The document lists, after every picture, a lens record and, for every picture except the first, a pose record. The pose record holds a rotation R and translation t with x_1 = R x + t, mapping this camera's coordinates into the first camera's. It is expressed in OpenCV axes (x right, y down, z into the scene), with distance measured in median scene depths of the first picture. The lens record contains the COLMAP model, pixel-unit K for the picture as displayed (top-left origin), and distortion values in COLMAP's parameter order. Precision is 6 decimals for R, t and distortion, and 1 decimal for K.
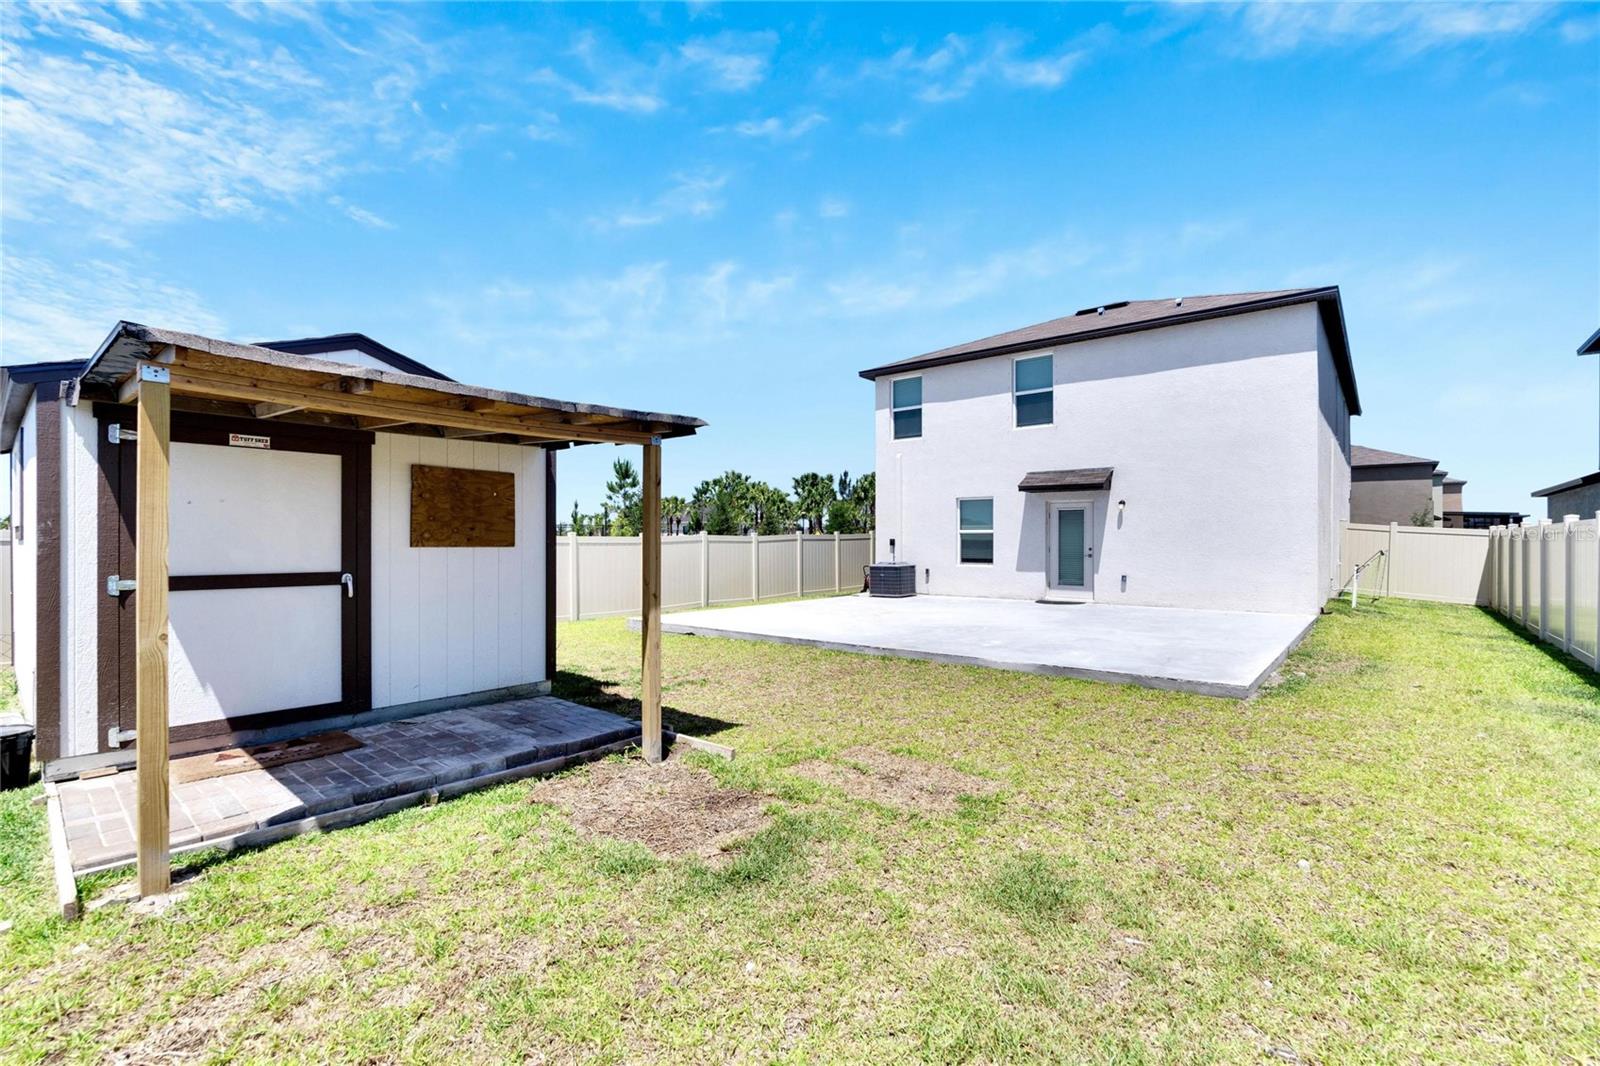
lens RADIAL K [[714.6, 0, 806.4], [0, 714.6, 537.8], [0, 0, 1]] dist [-0.019285, 0.000002]
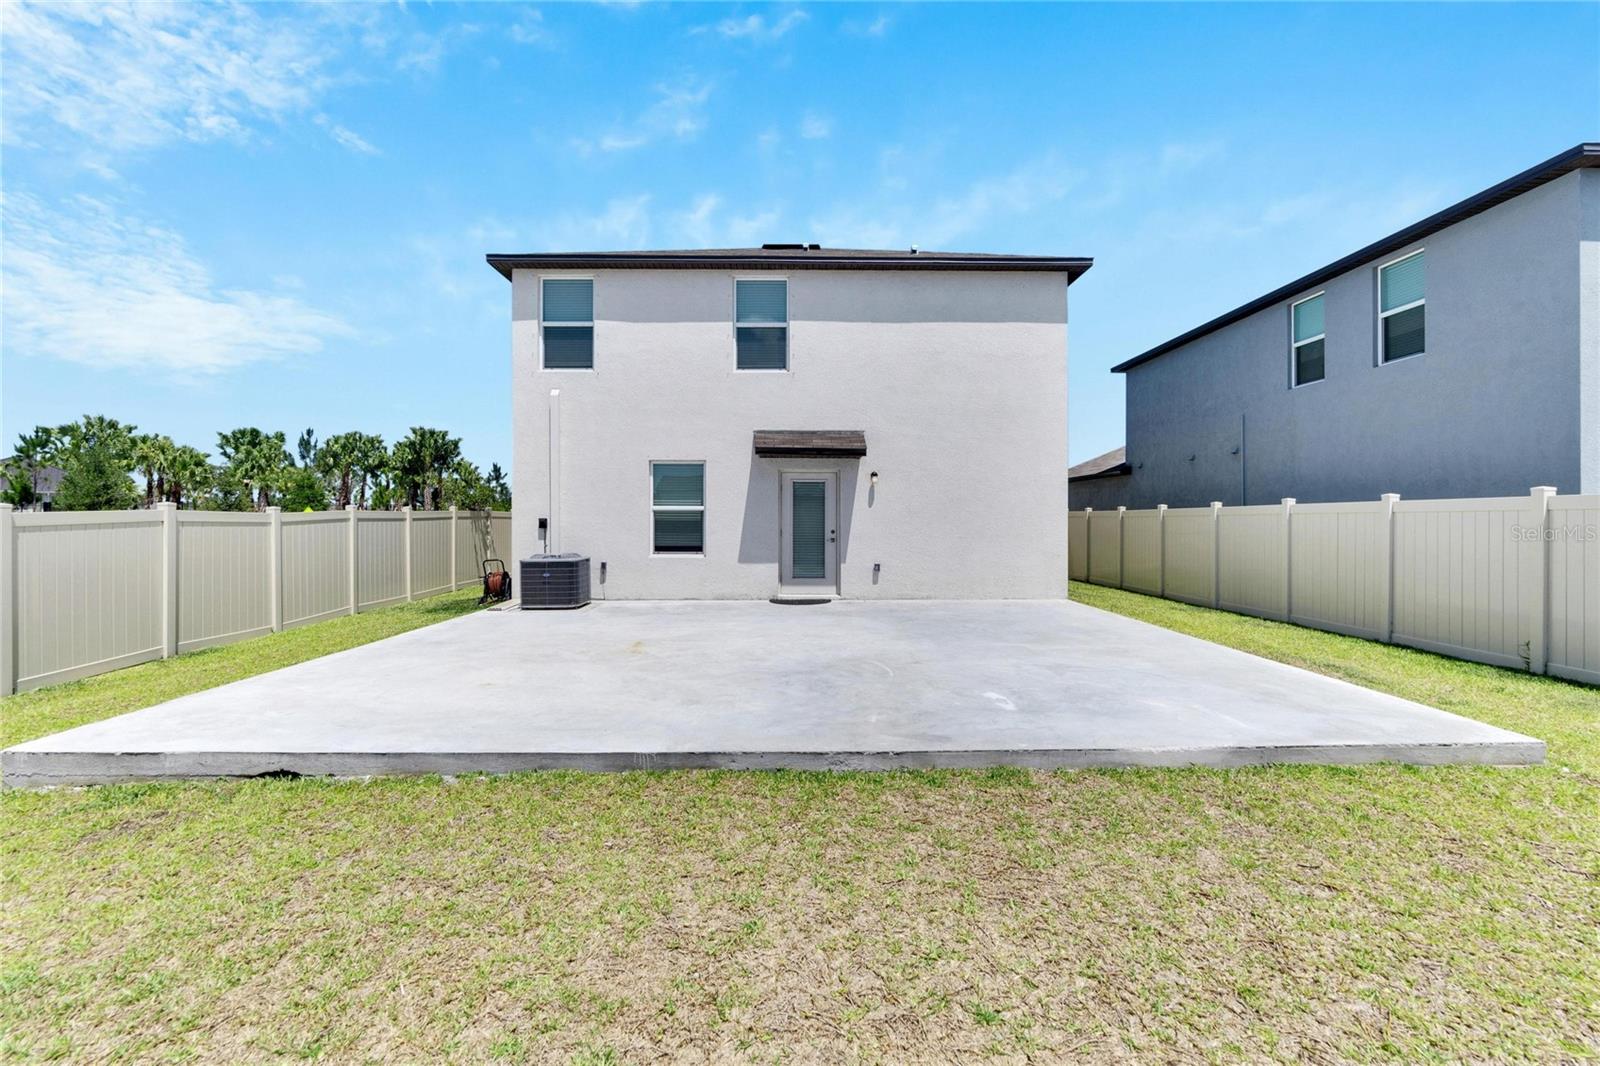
lens RADIAL K [[719.1, 0, 801.6], [0, 719.1, 513.9], [0, 0, 1]] dist [-0.023798, 0.006563]
pose [[0.765376, 0.007179, 0.643543, -0.132103], [-0.003841, 0.999971, -0.006588, 0.001068], [-0.643572, 0.002570, 0.765382, 0.368921]]
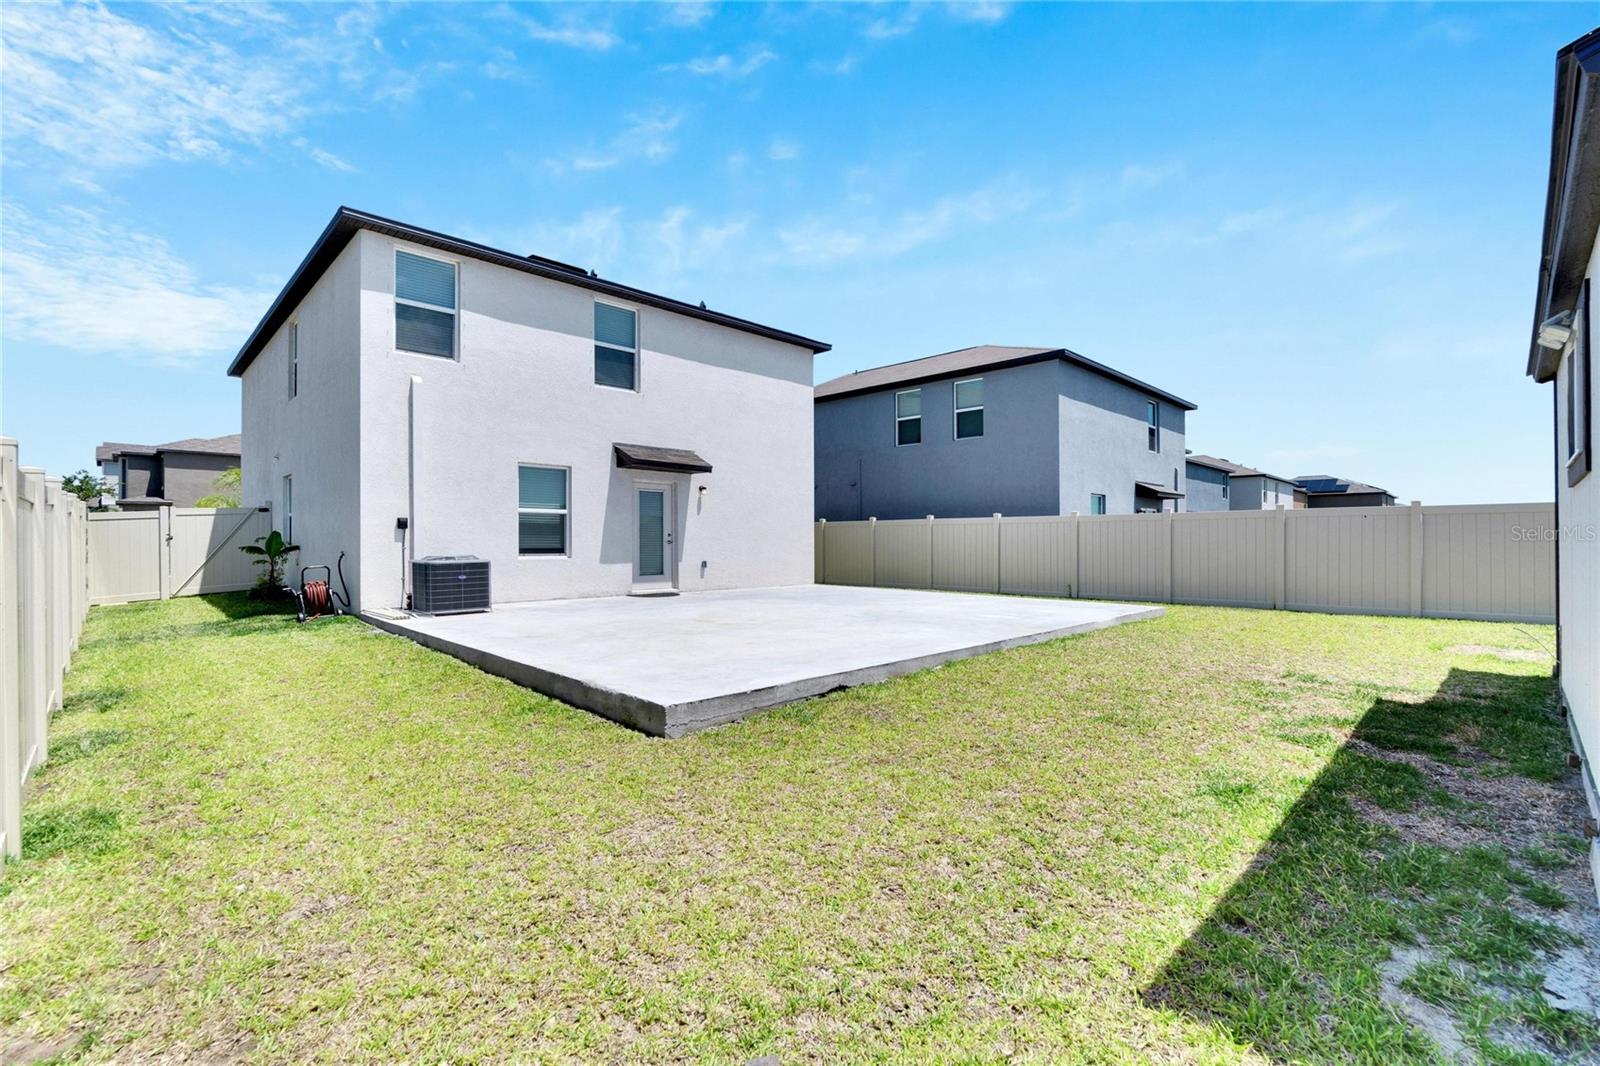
lens RADIAL K [[714.6, 0, 806.4], [0, 714.6, 537.8], [0, 0, 1]] dist [-0.019285, 0.000002]
pose [[0.104089, 0.003261, 0.994563, -0.466931], [-0.006713, 0.999974, -0.002576, 0.018623], [-0.994545, -0.006409, 0.104108, 0.655267]]
